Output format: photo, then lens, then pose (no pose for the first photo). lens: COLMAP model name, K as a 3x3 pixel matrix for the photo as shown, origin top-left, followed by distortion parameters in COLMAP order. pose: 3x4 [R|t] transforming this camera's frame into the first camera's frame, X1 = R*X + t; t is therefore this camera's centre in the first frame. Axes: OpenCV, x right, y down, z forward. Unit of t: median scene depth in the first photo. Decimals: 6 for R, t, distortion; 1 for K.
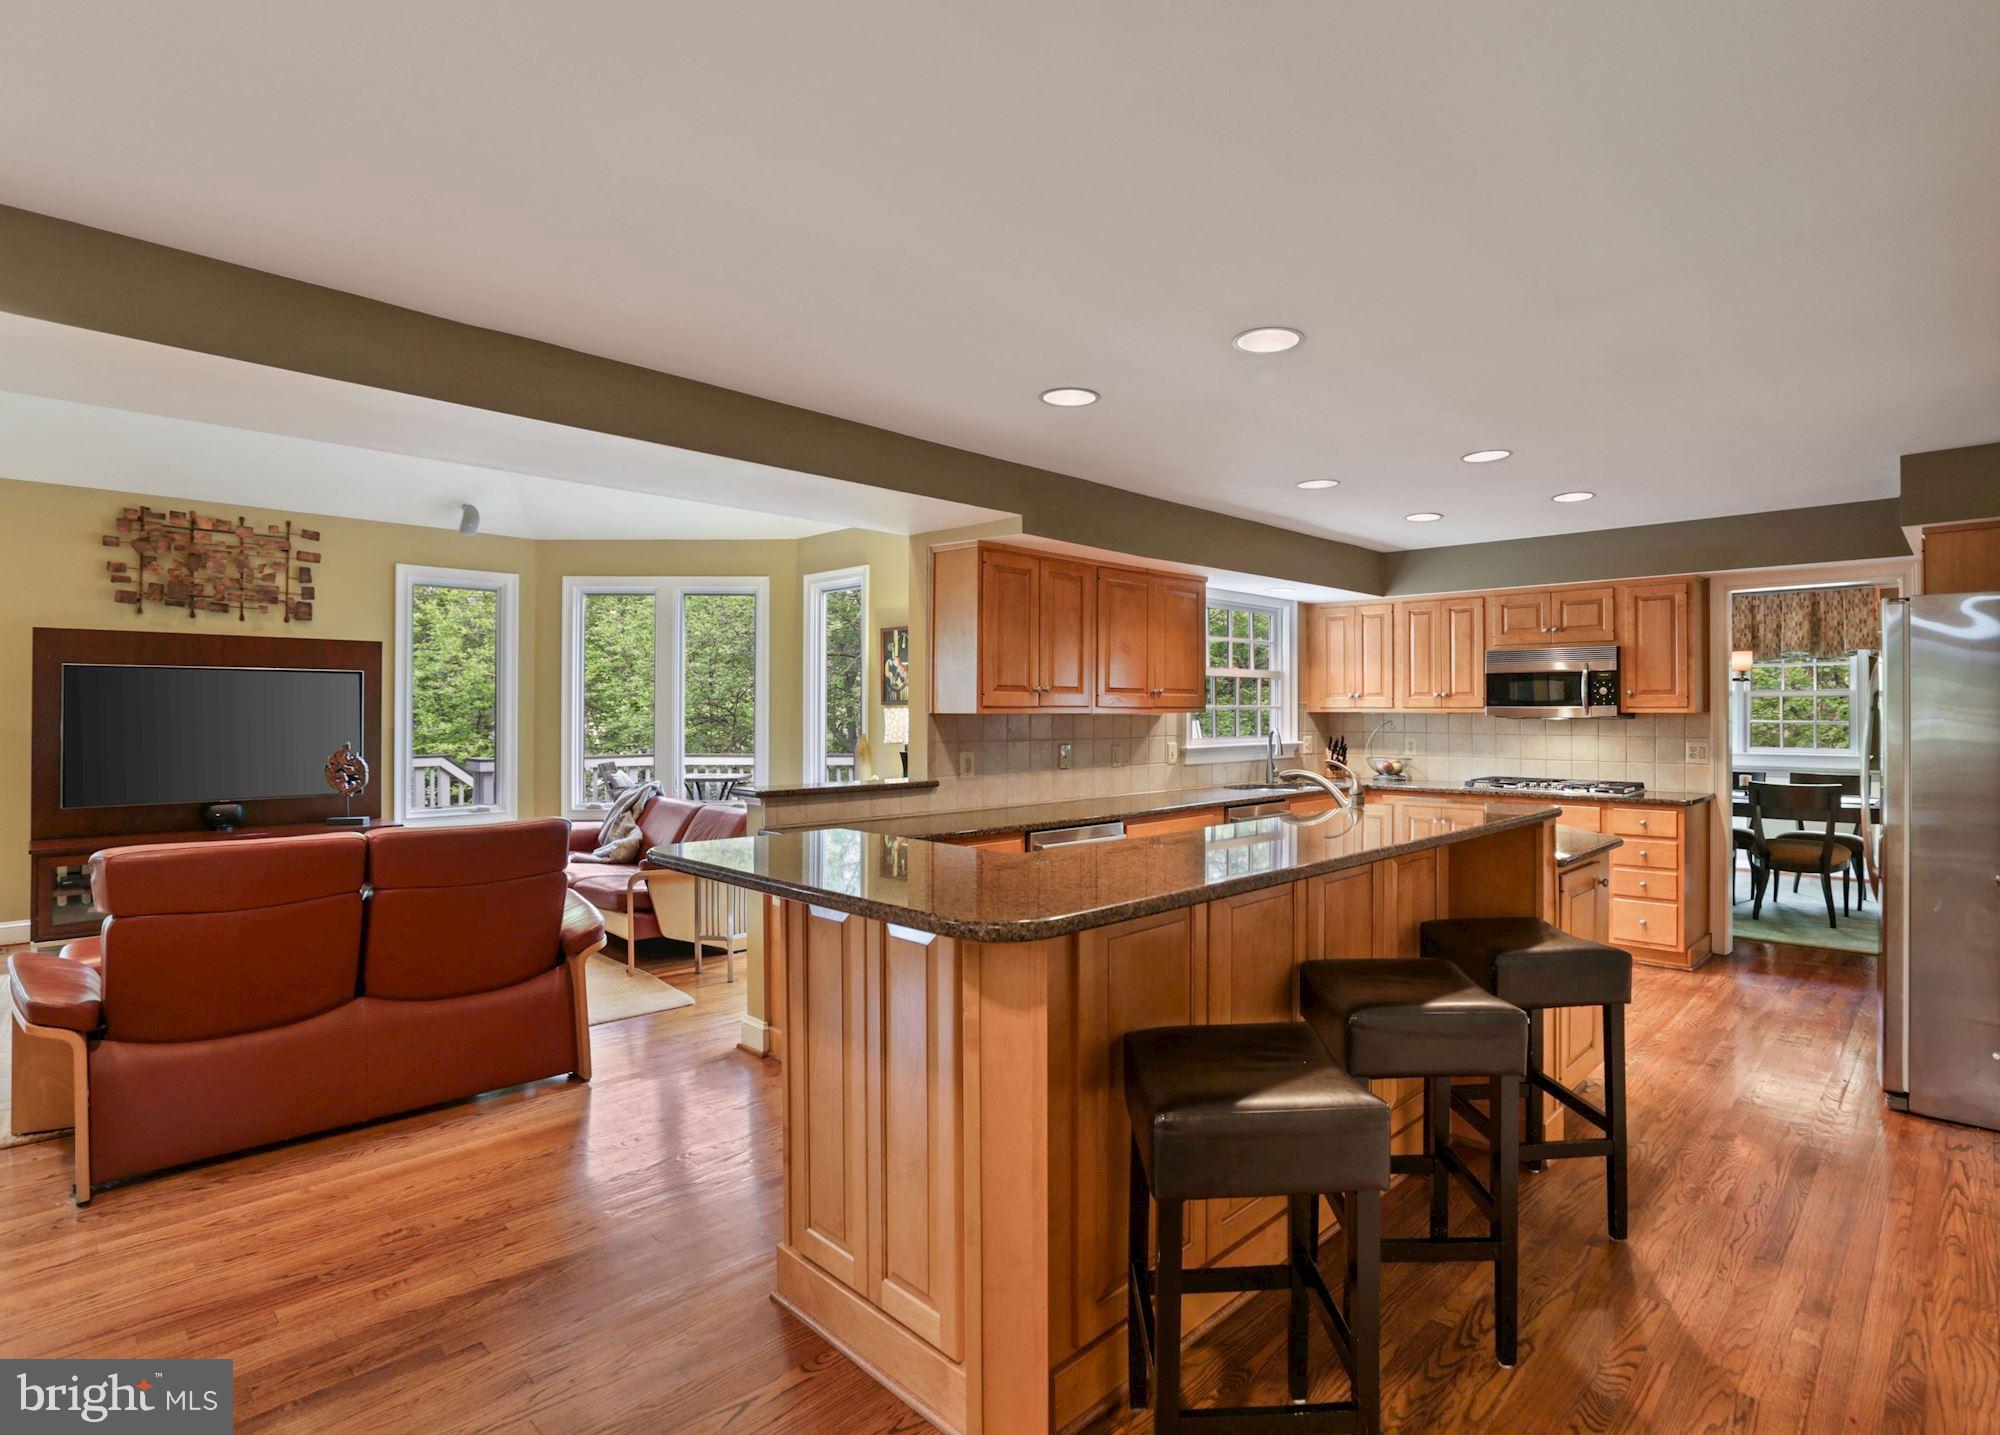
lens RADIAL K [[1026.5, 0, 1109.5], [0, 1026.5, 695.3], [0, 0, 1]] dist [-0.006644, -0.000237]
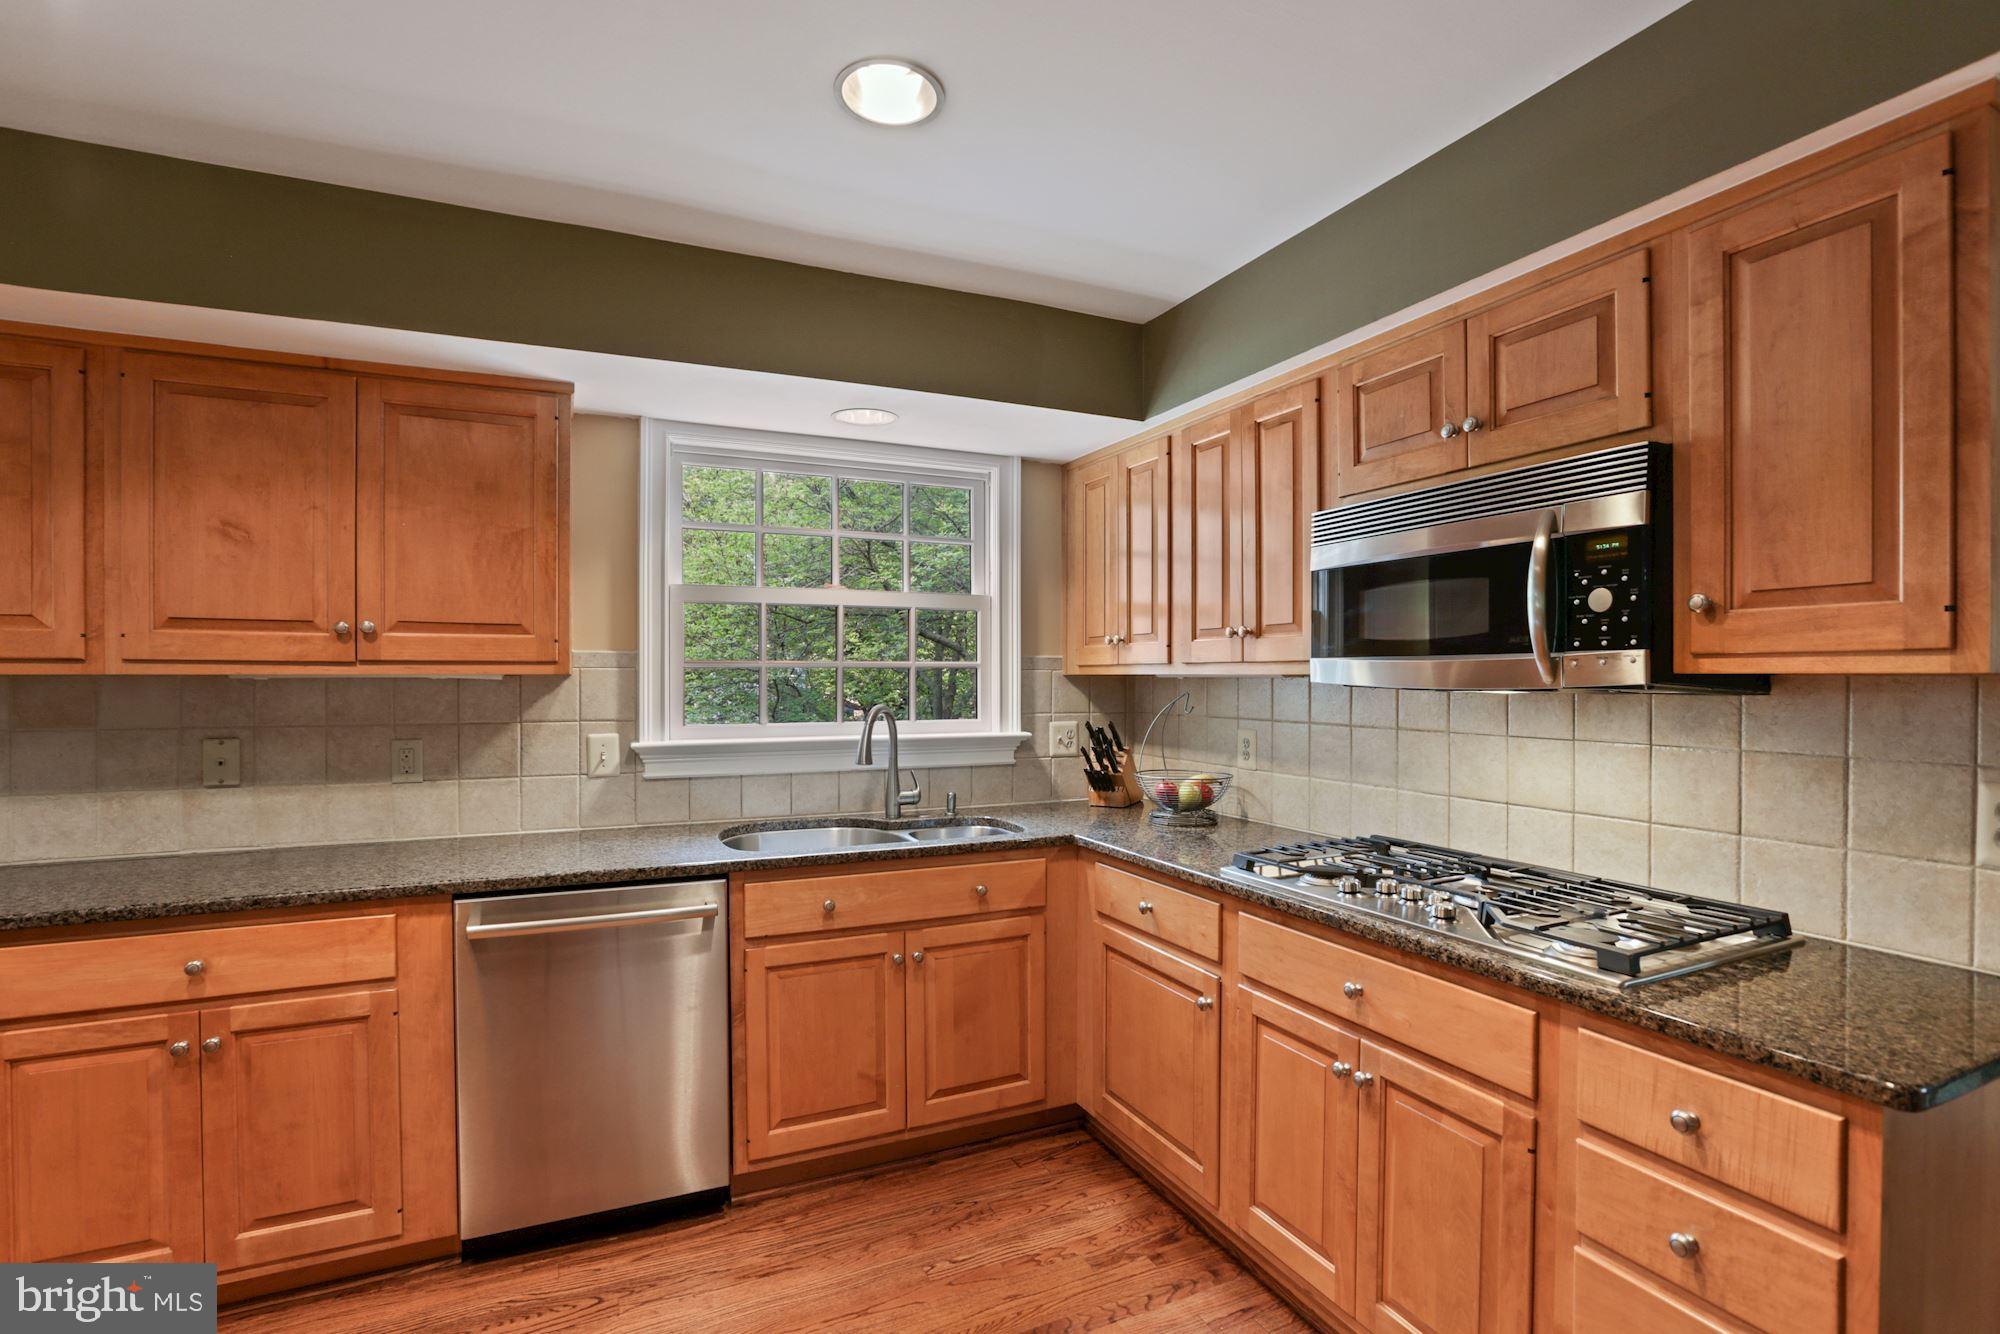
lens RADIAL K [[918.4, 0, 994.9], [0, 918.4, 676.1], [0, 0, 1]] dist [-0.031483, 0.005446]
pose [[0.911710, 0.001433, -0.410831, 0.427896], [0.004101, 0.999912, 0.012589, 0.013548], [0.410813, -0.013162, 0.911624, 0.688423]]
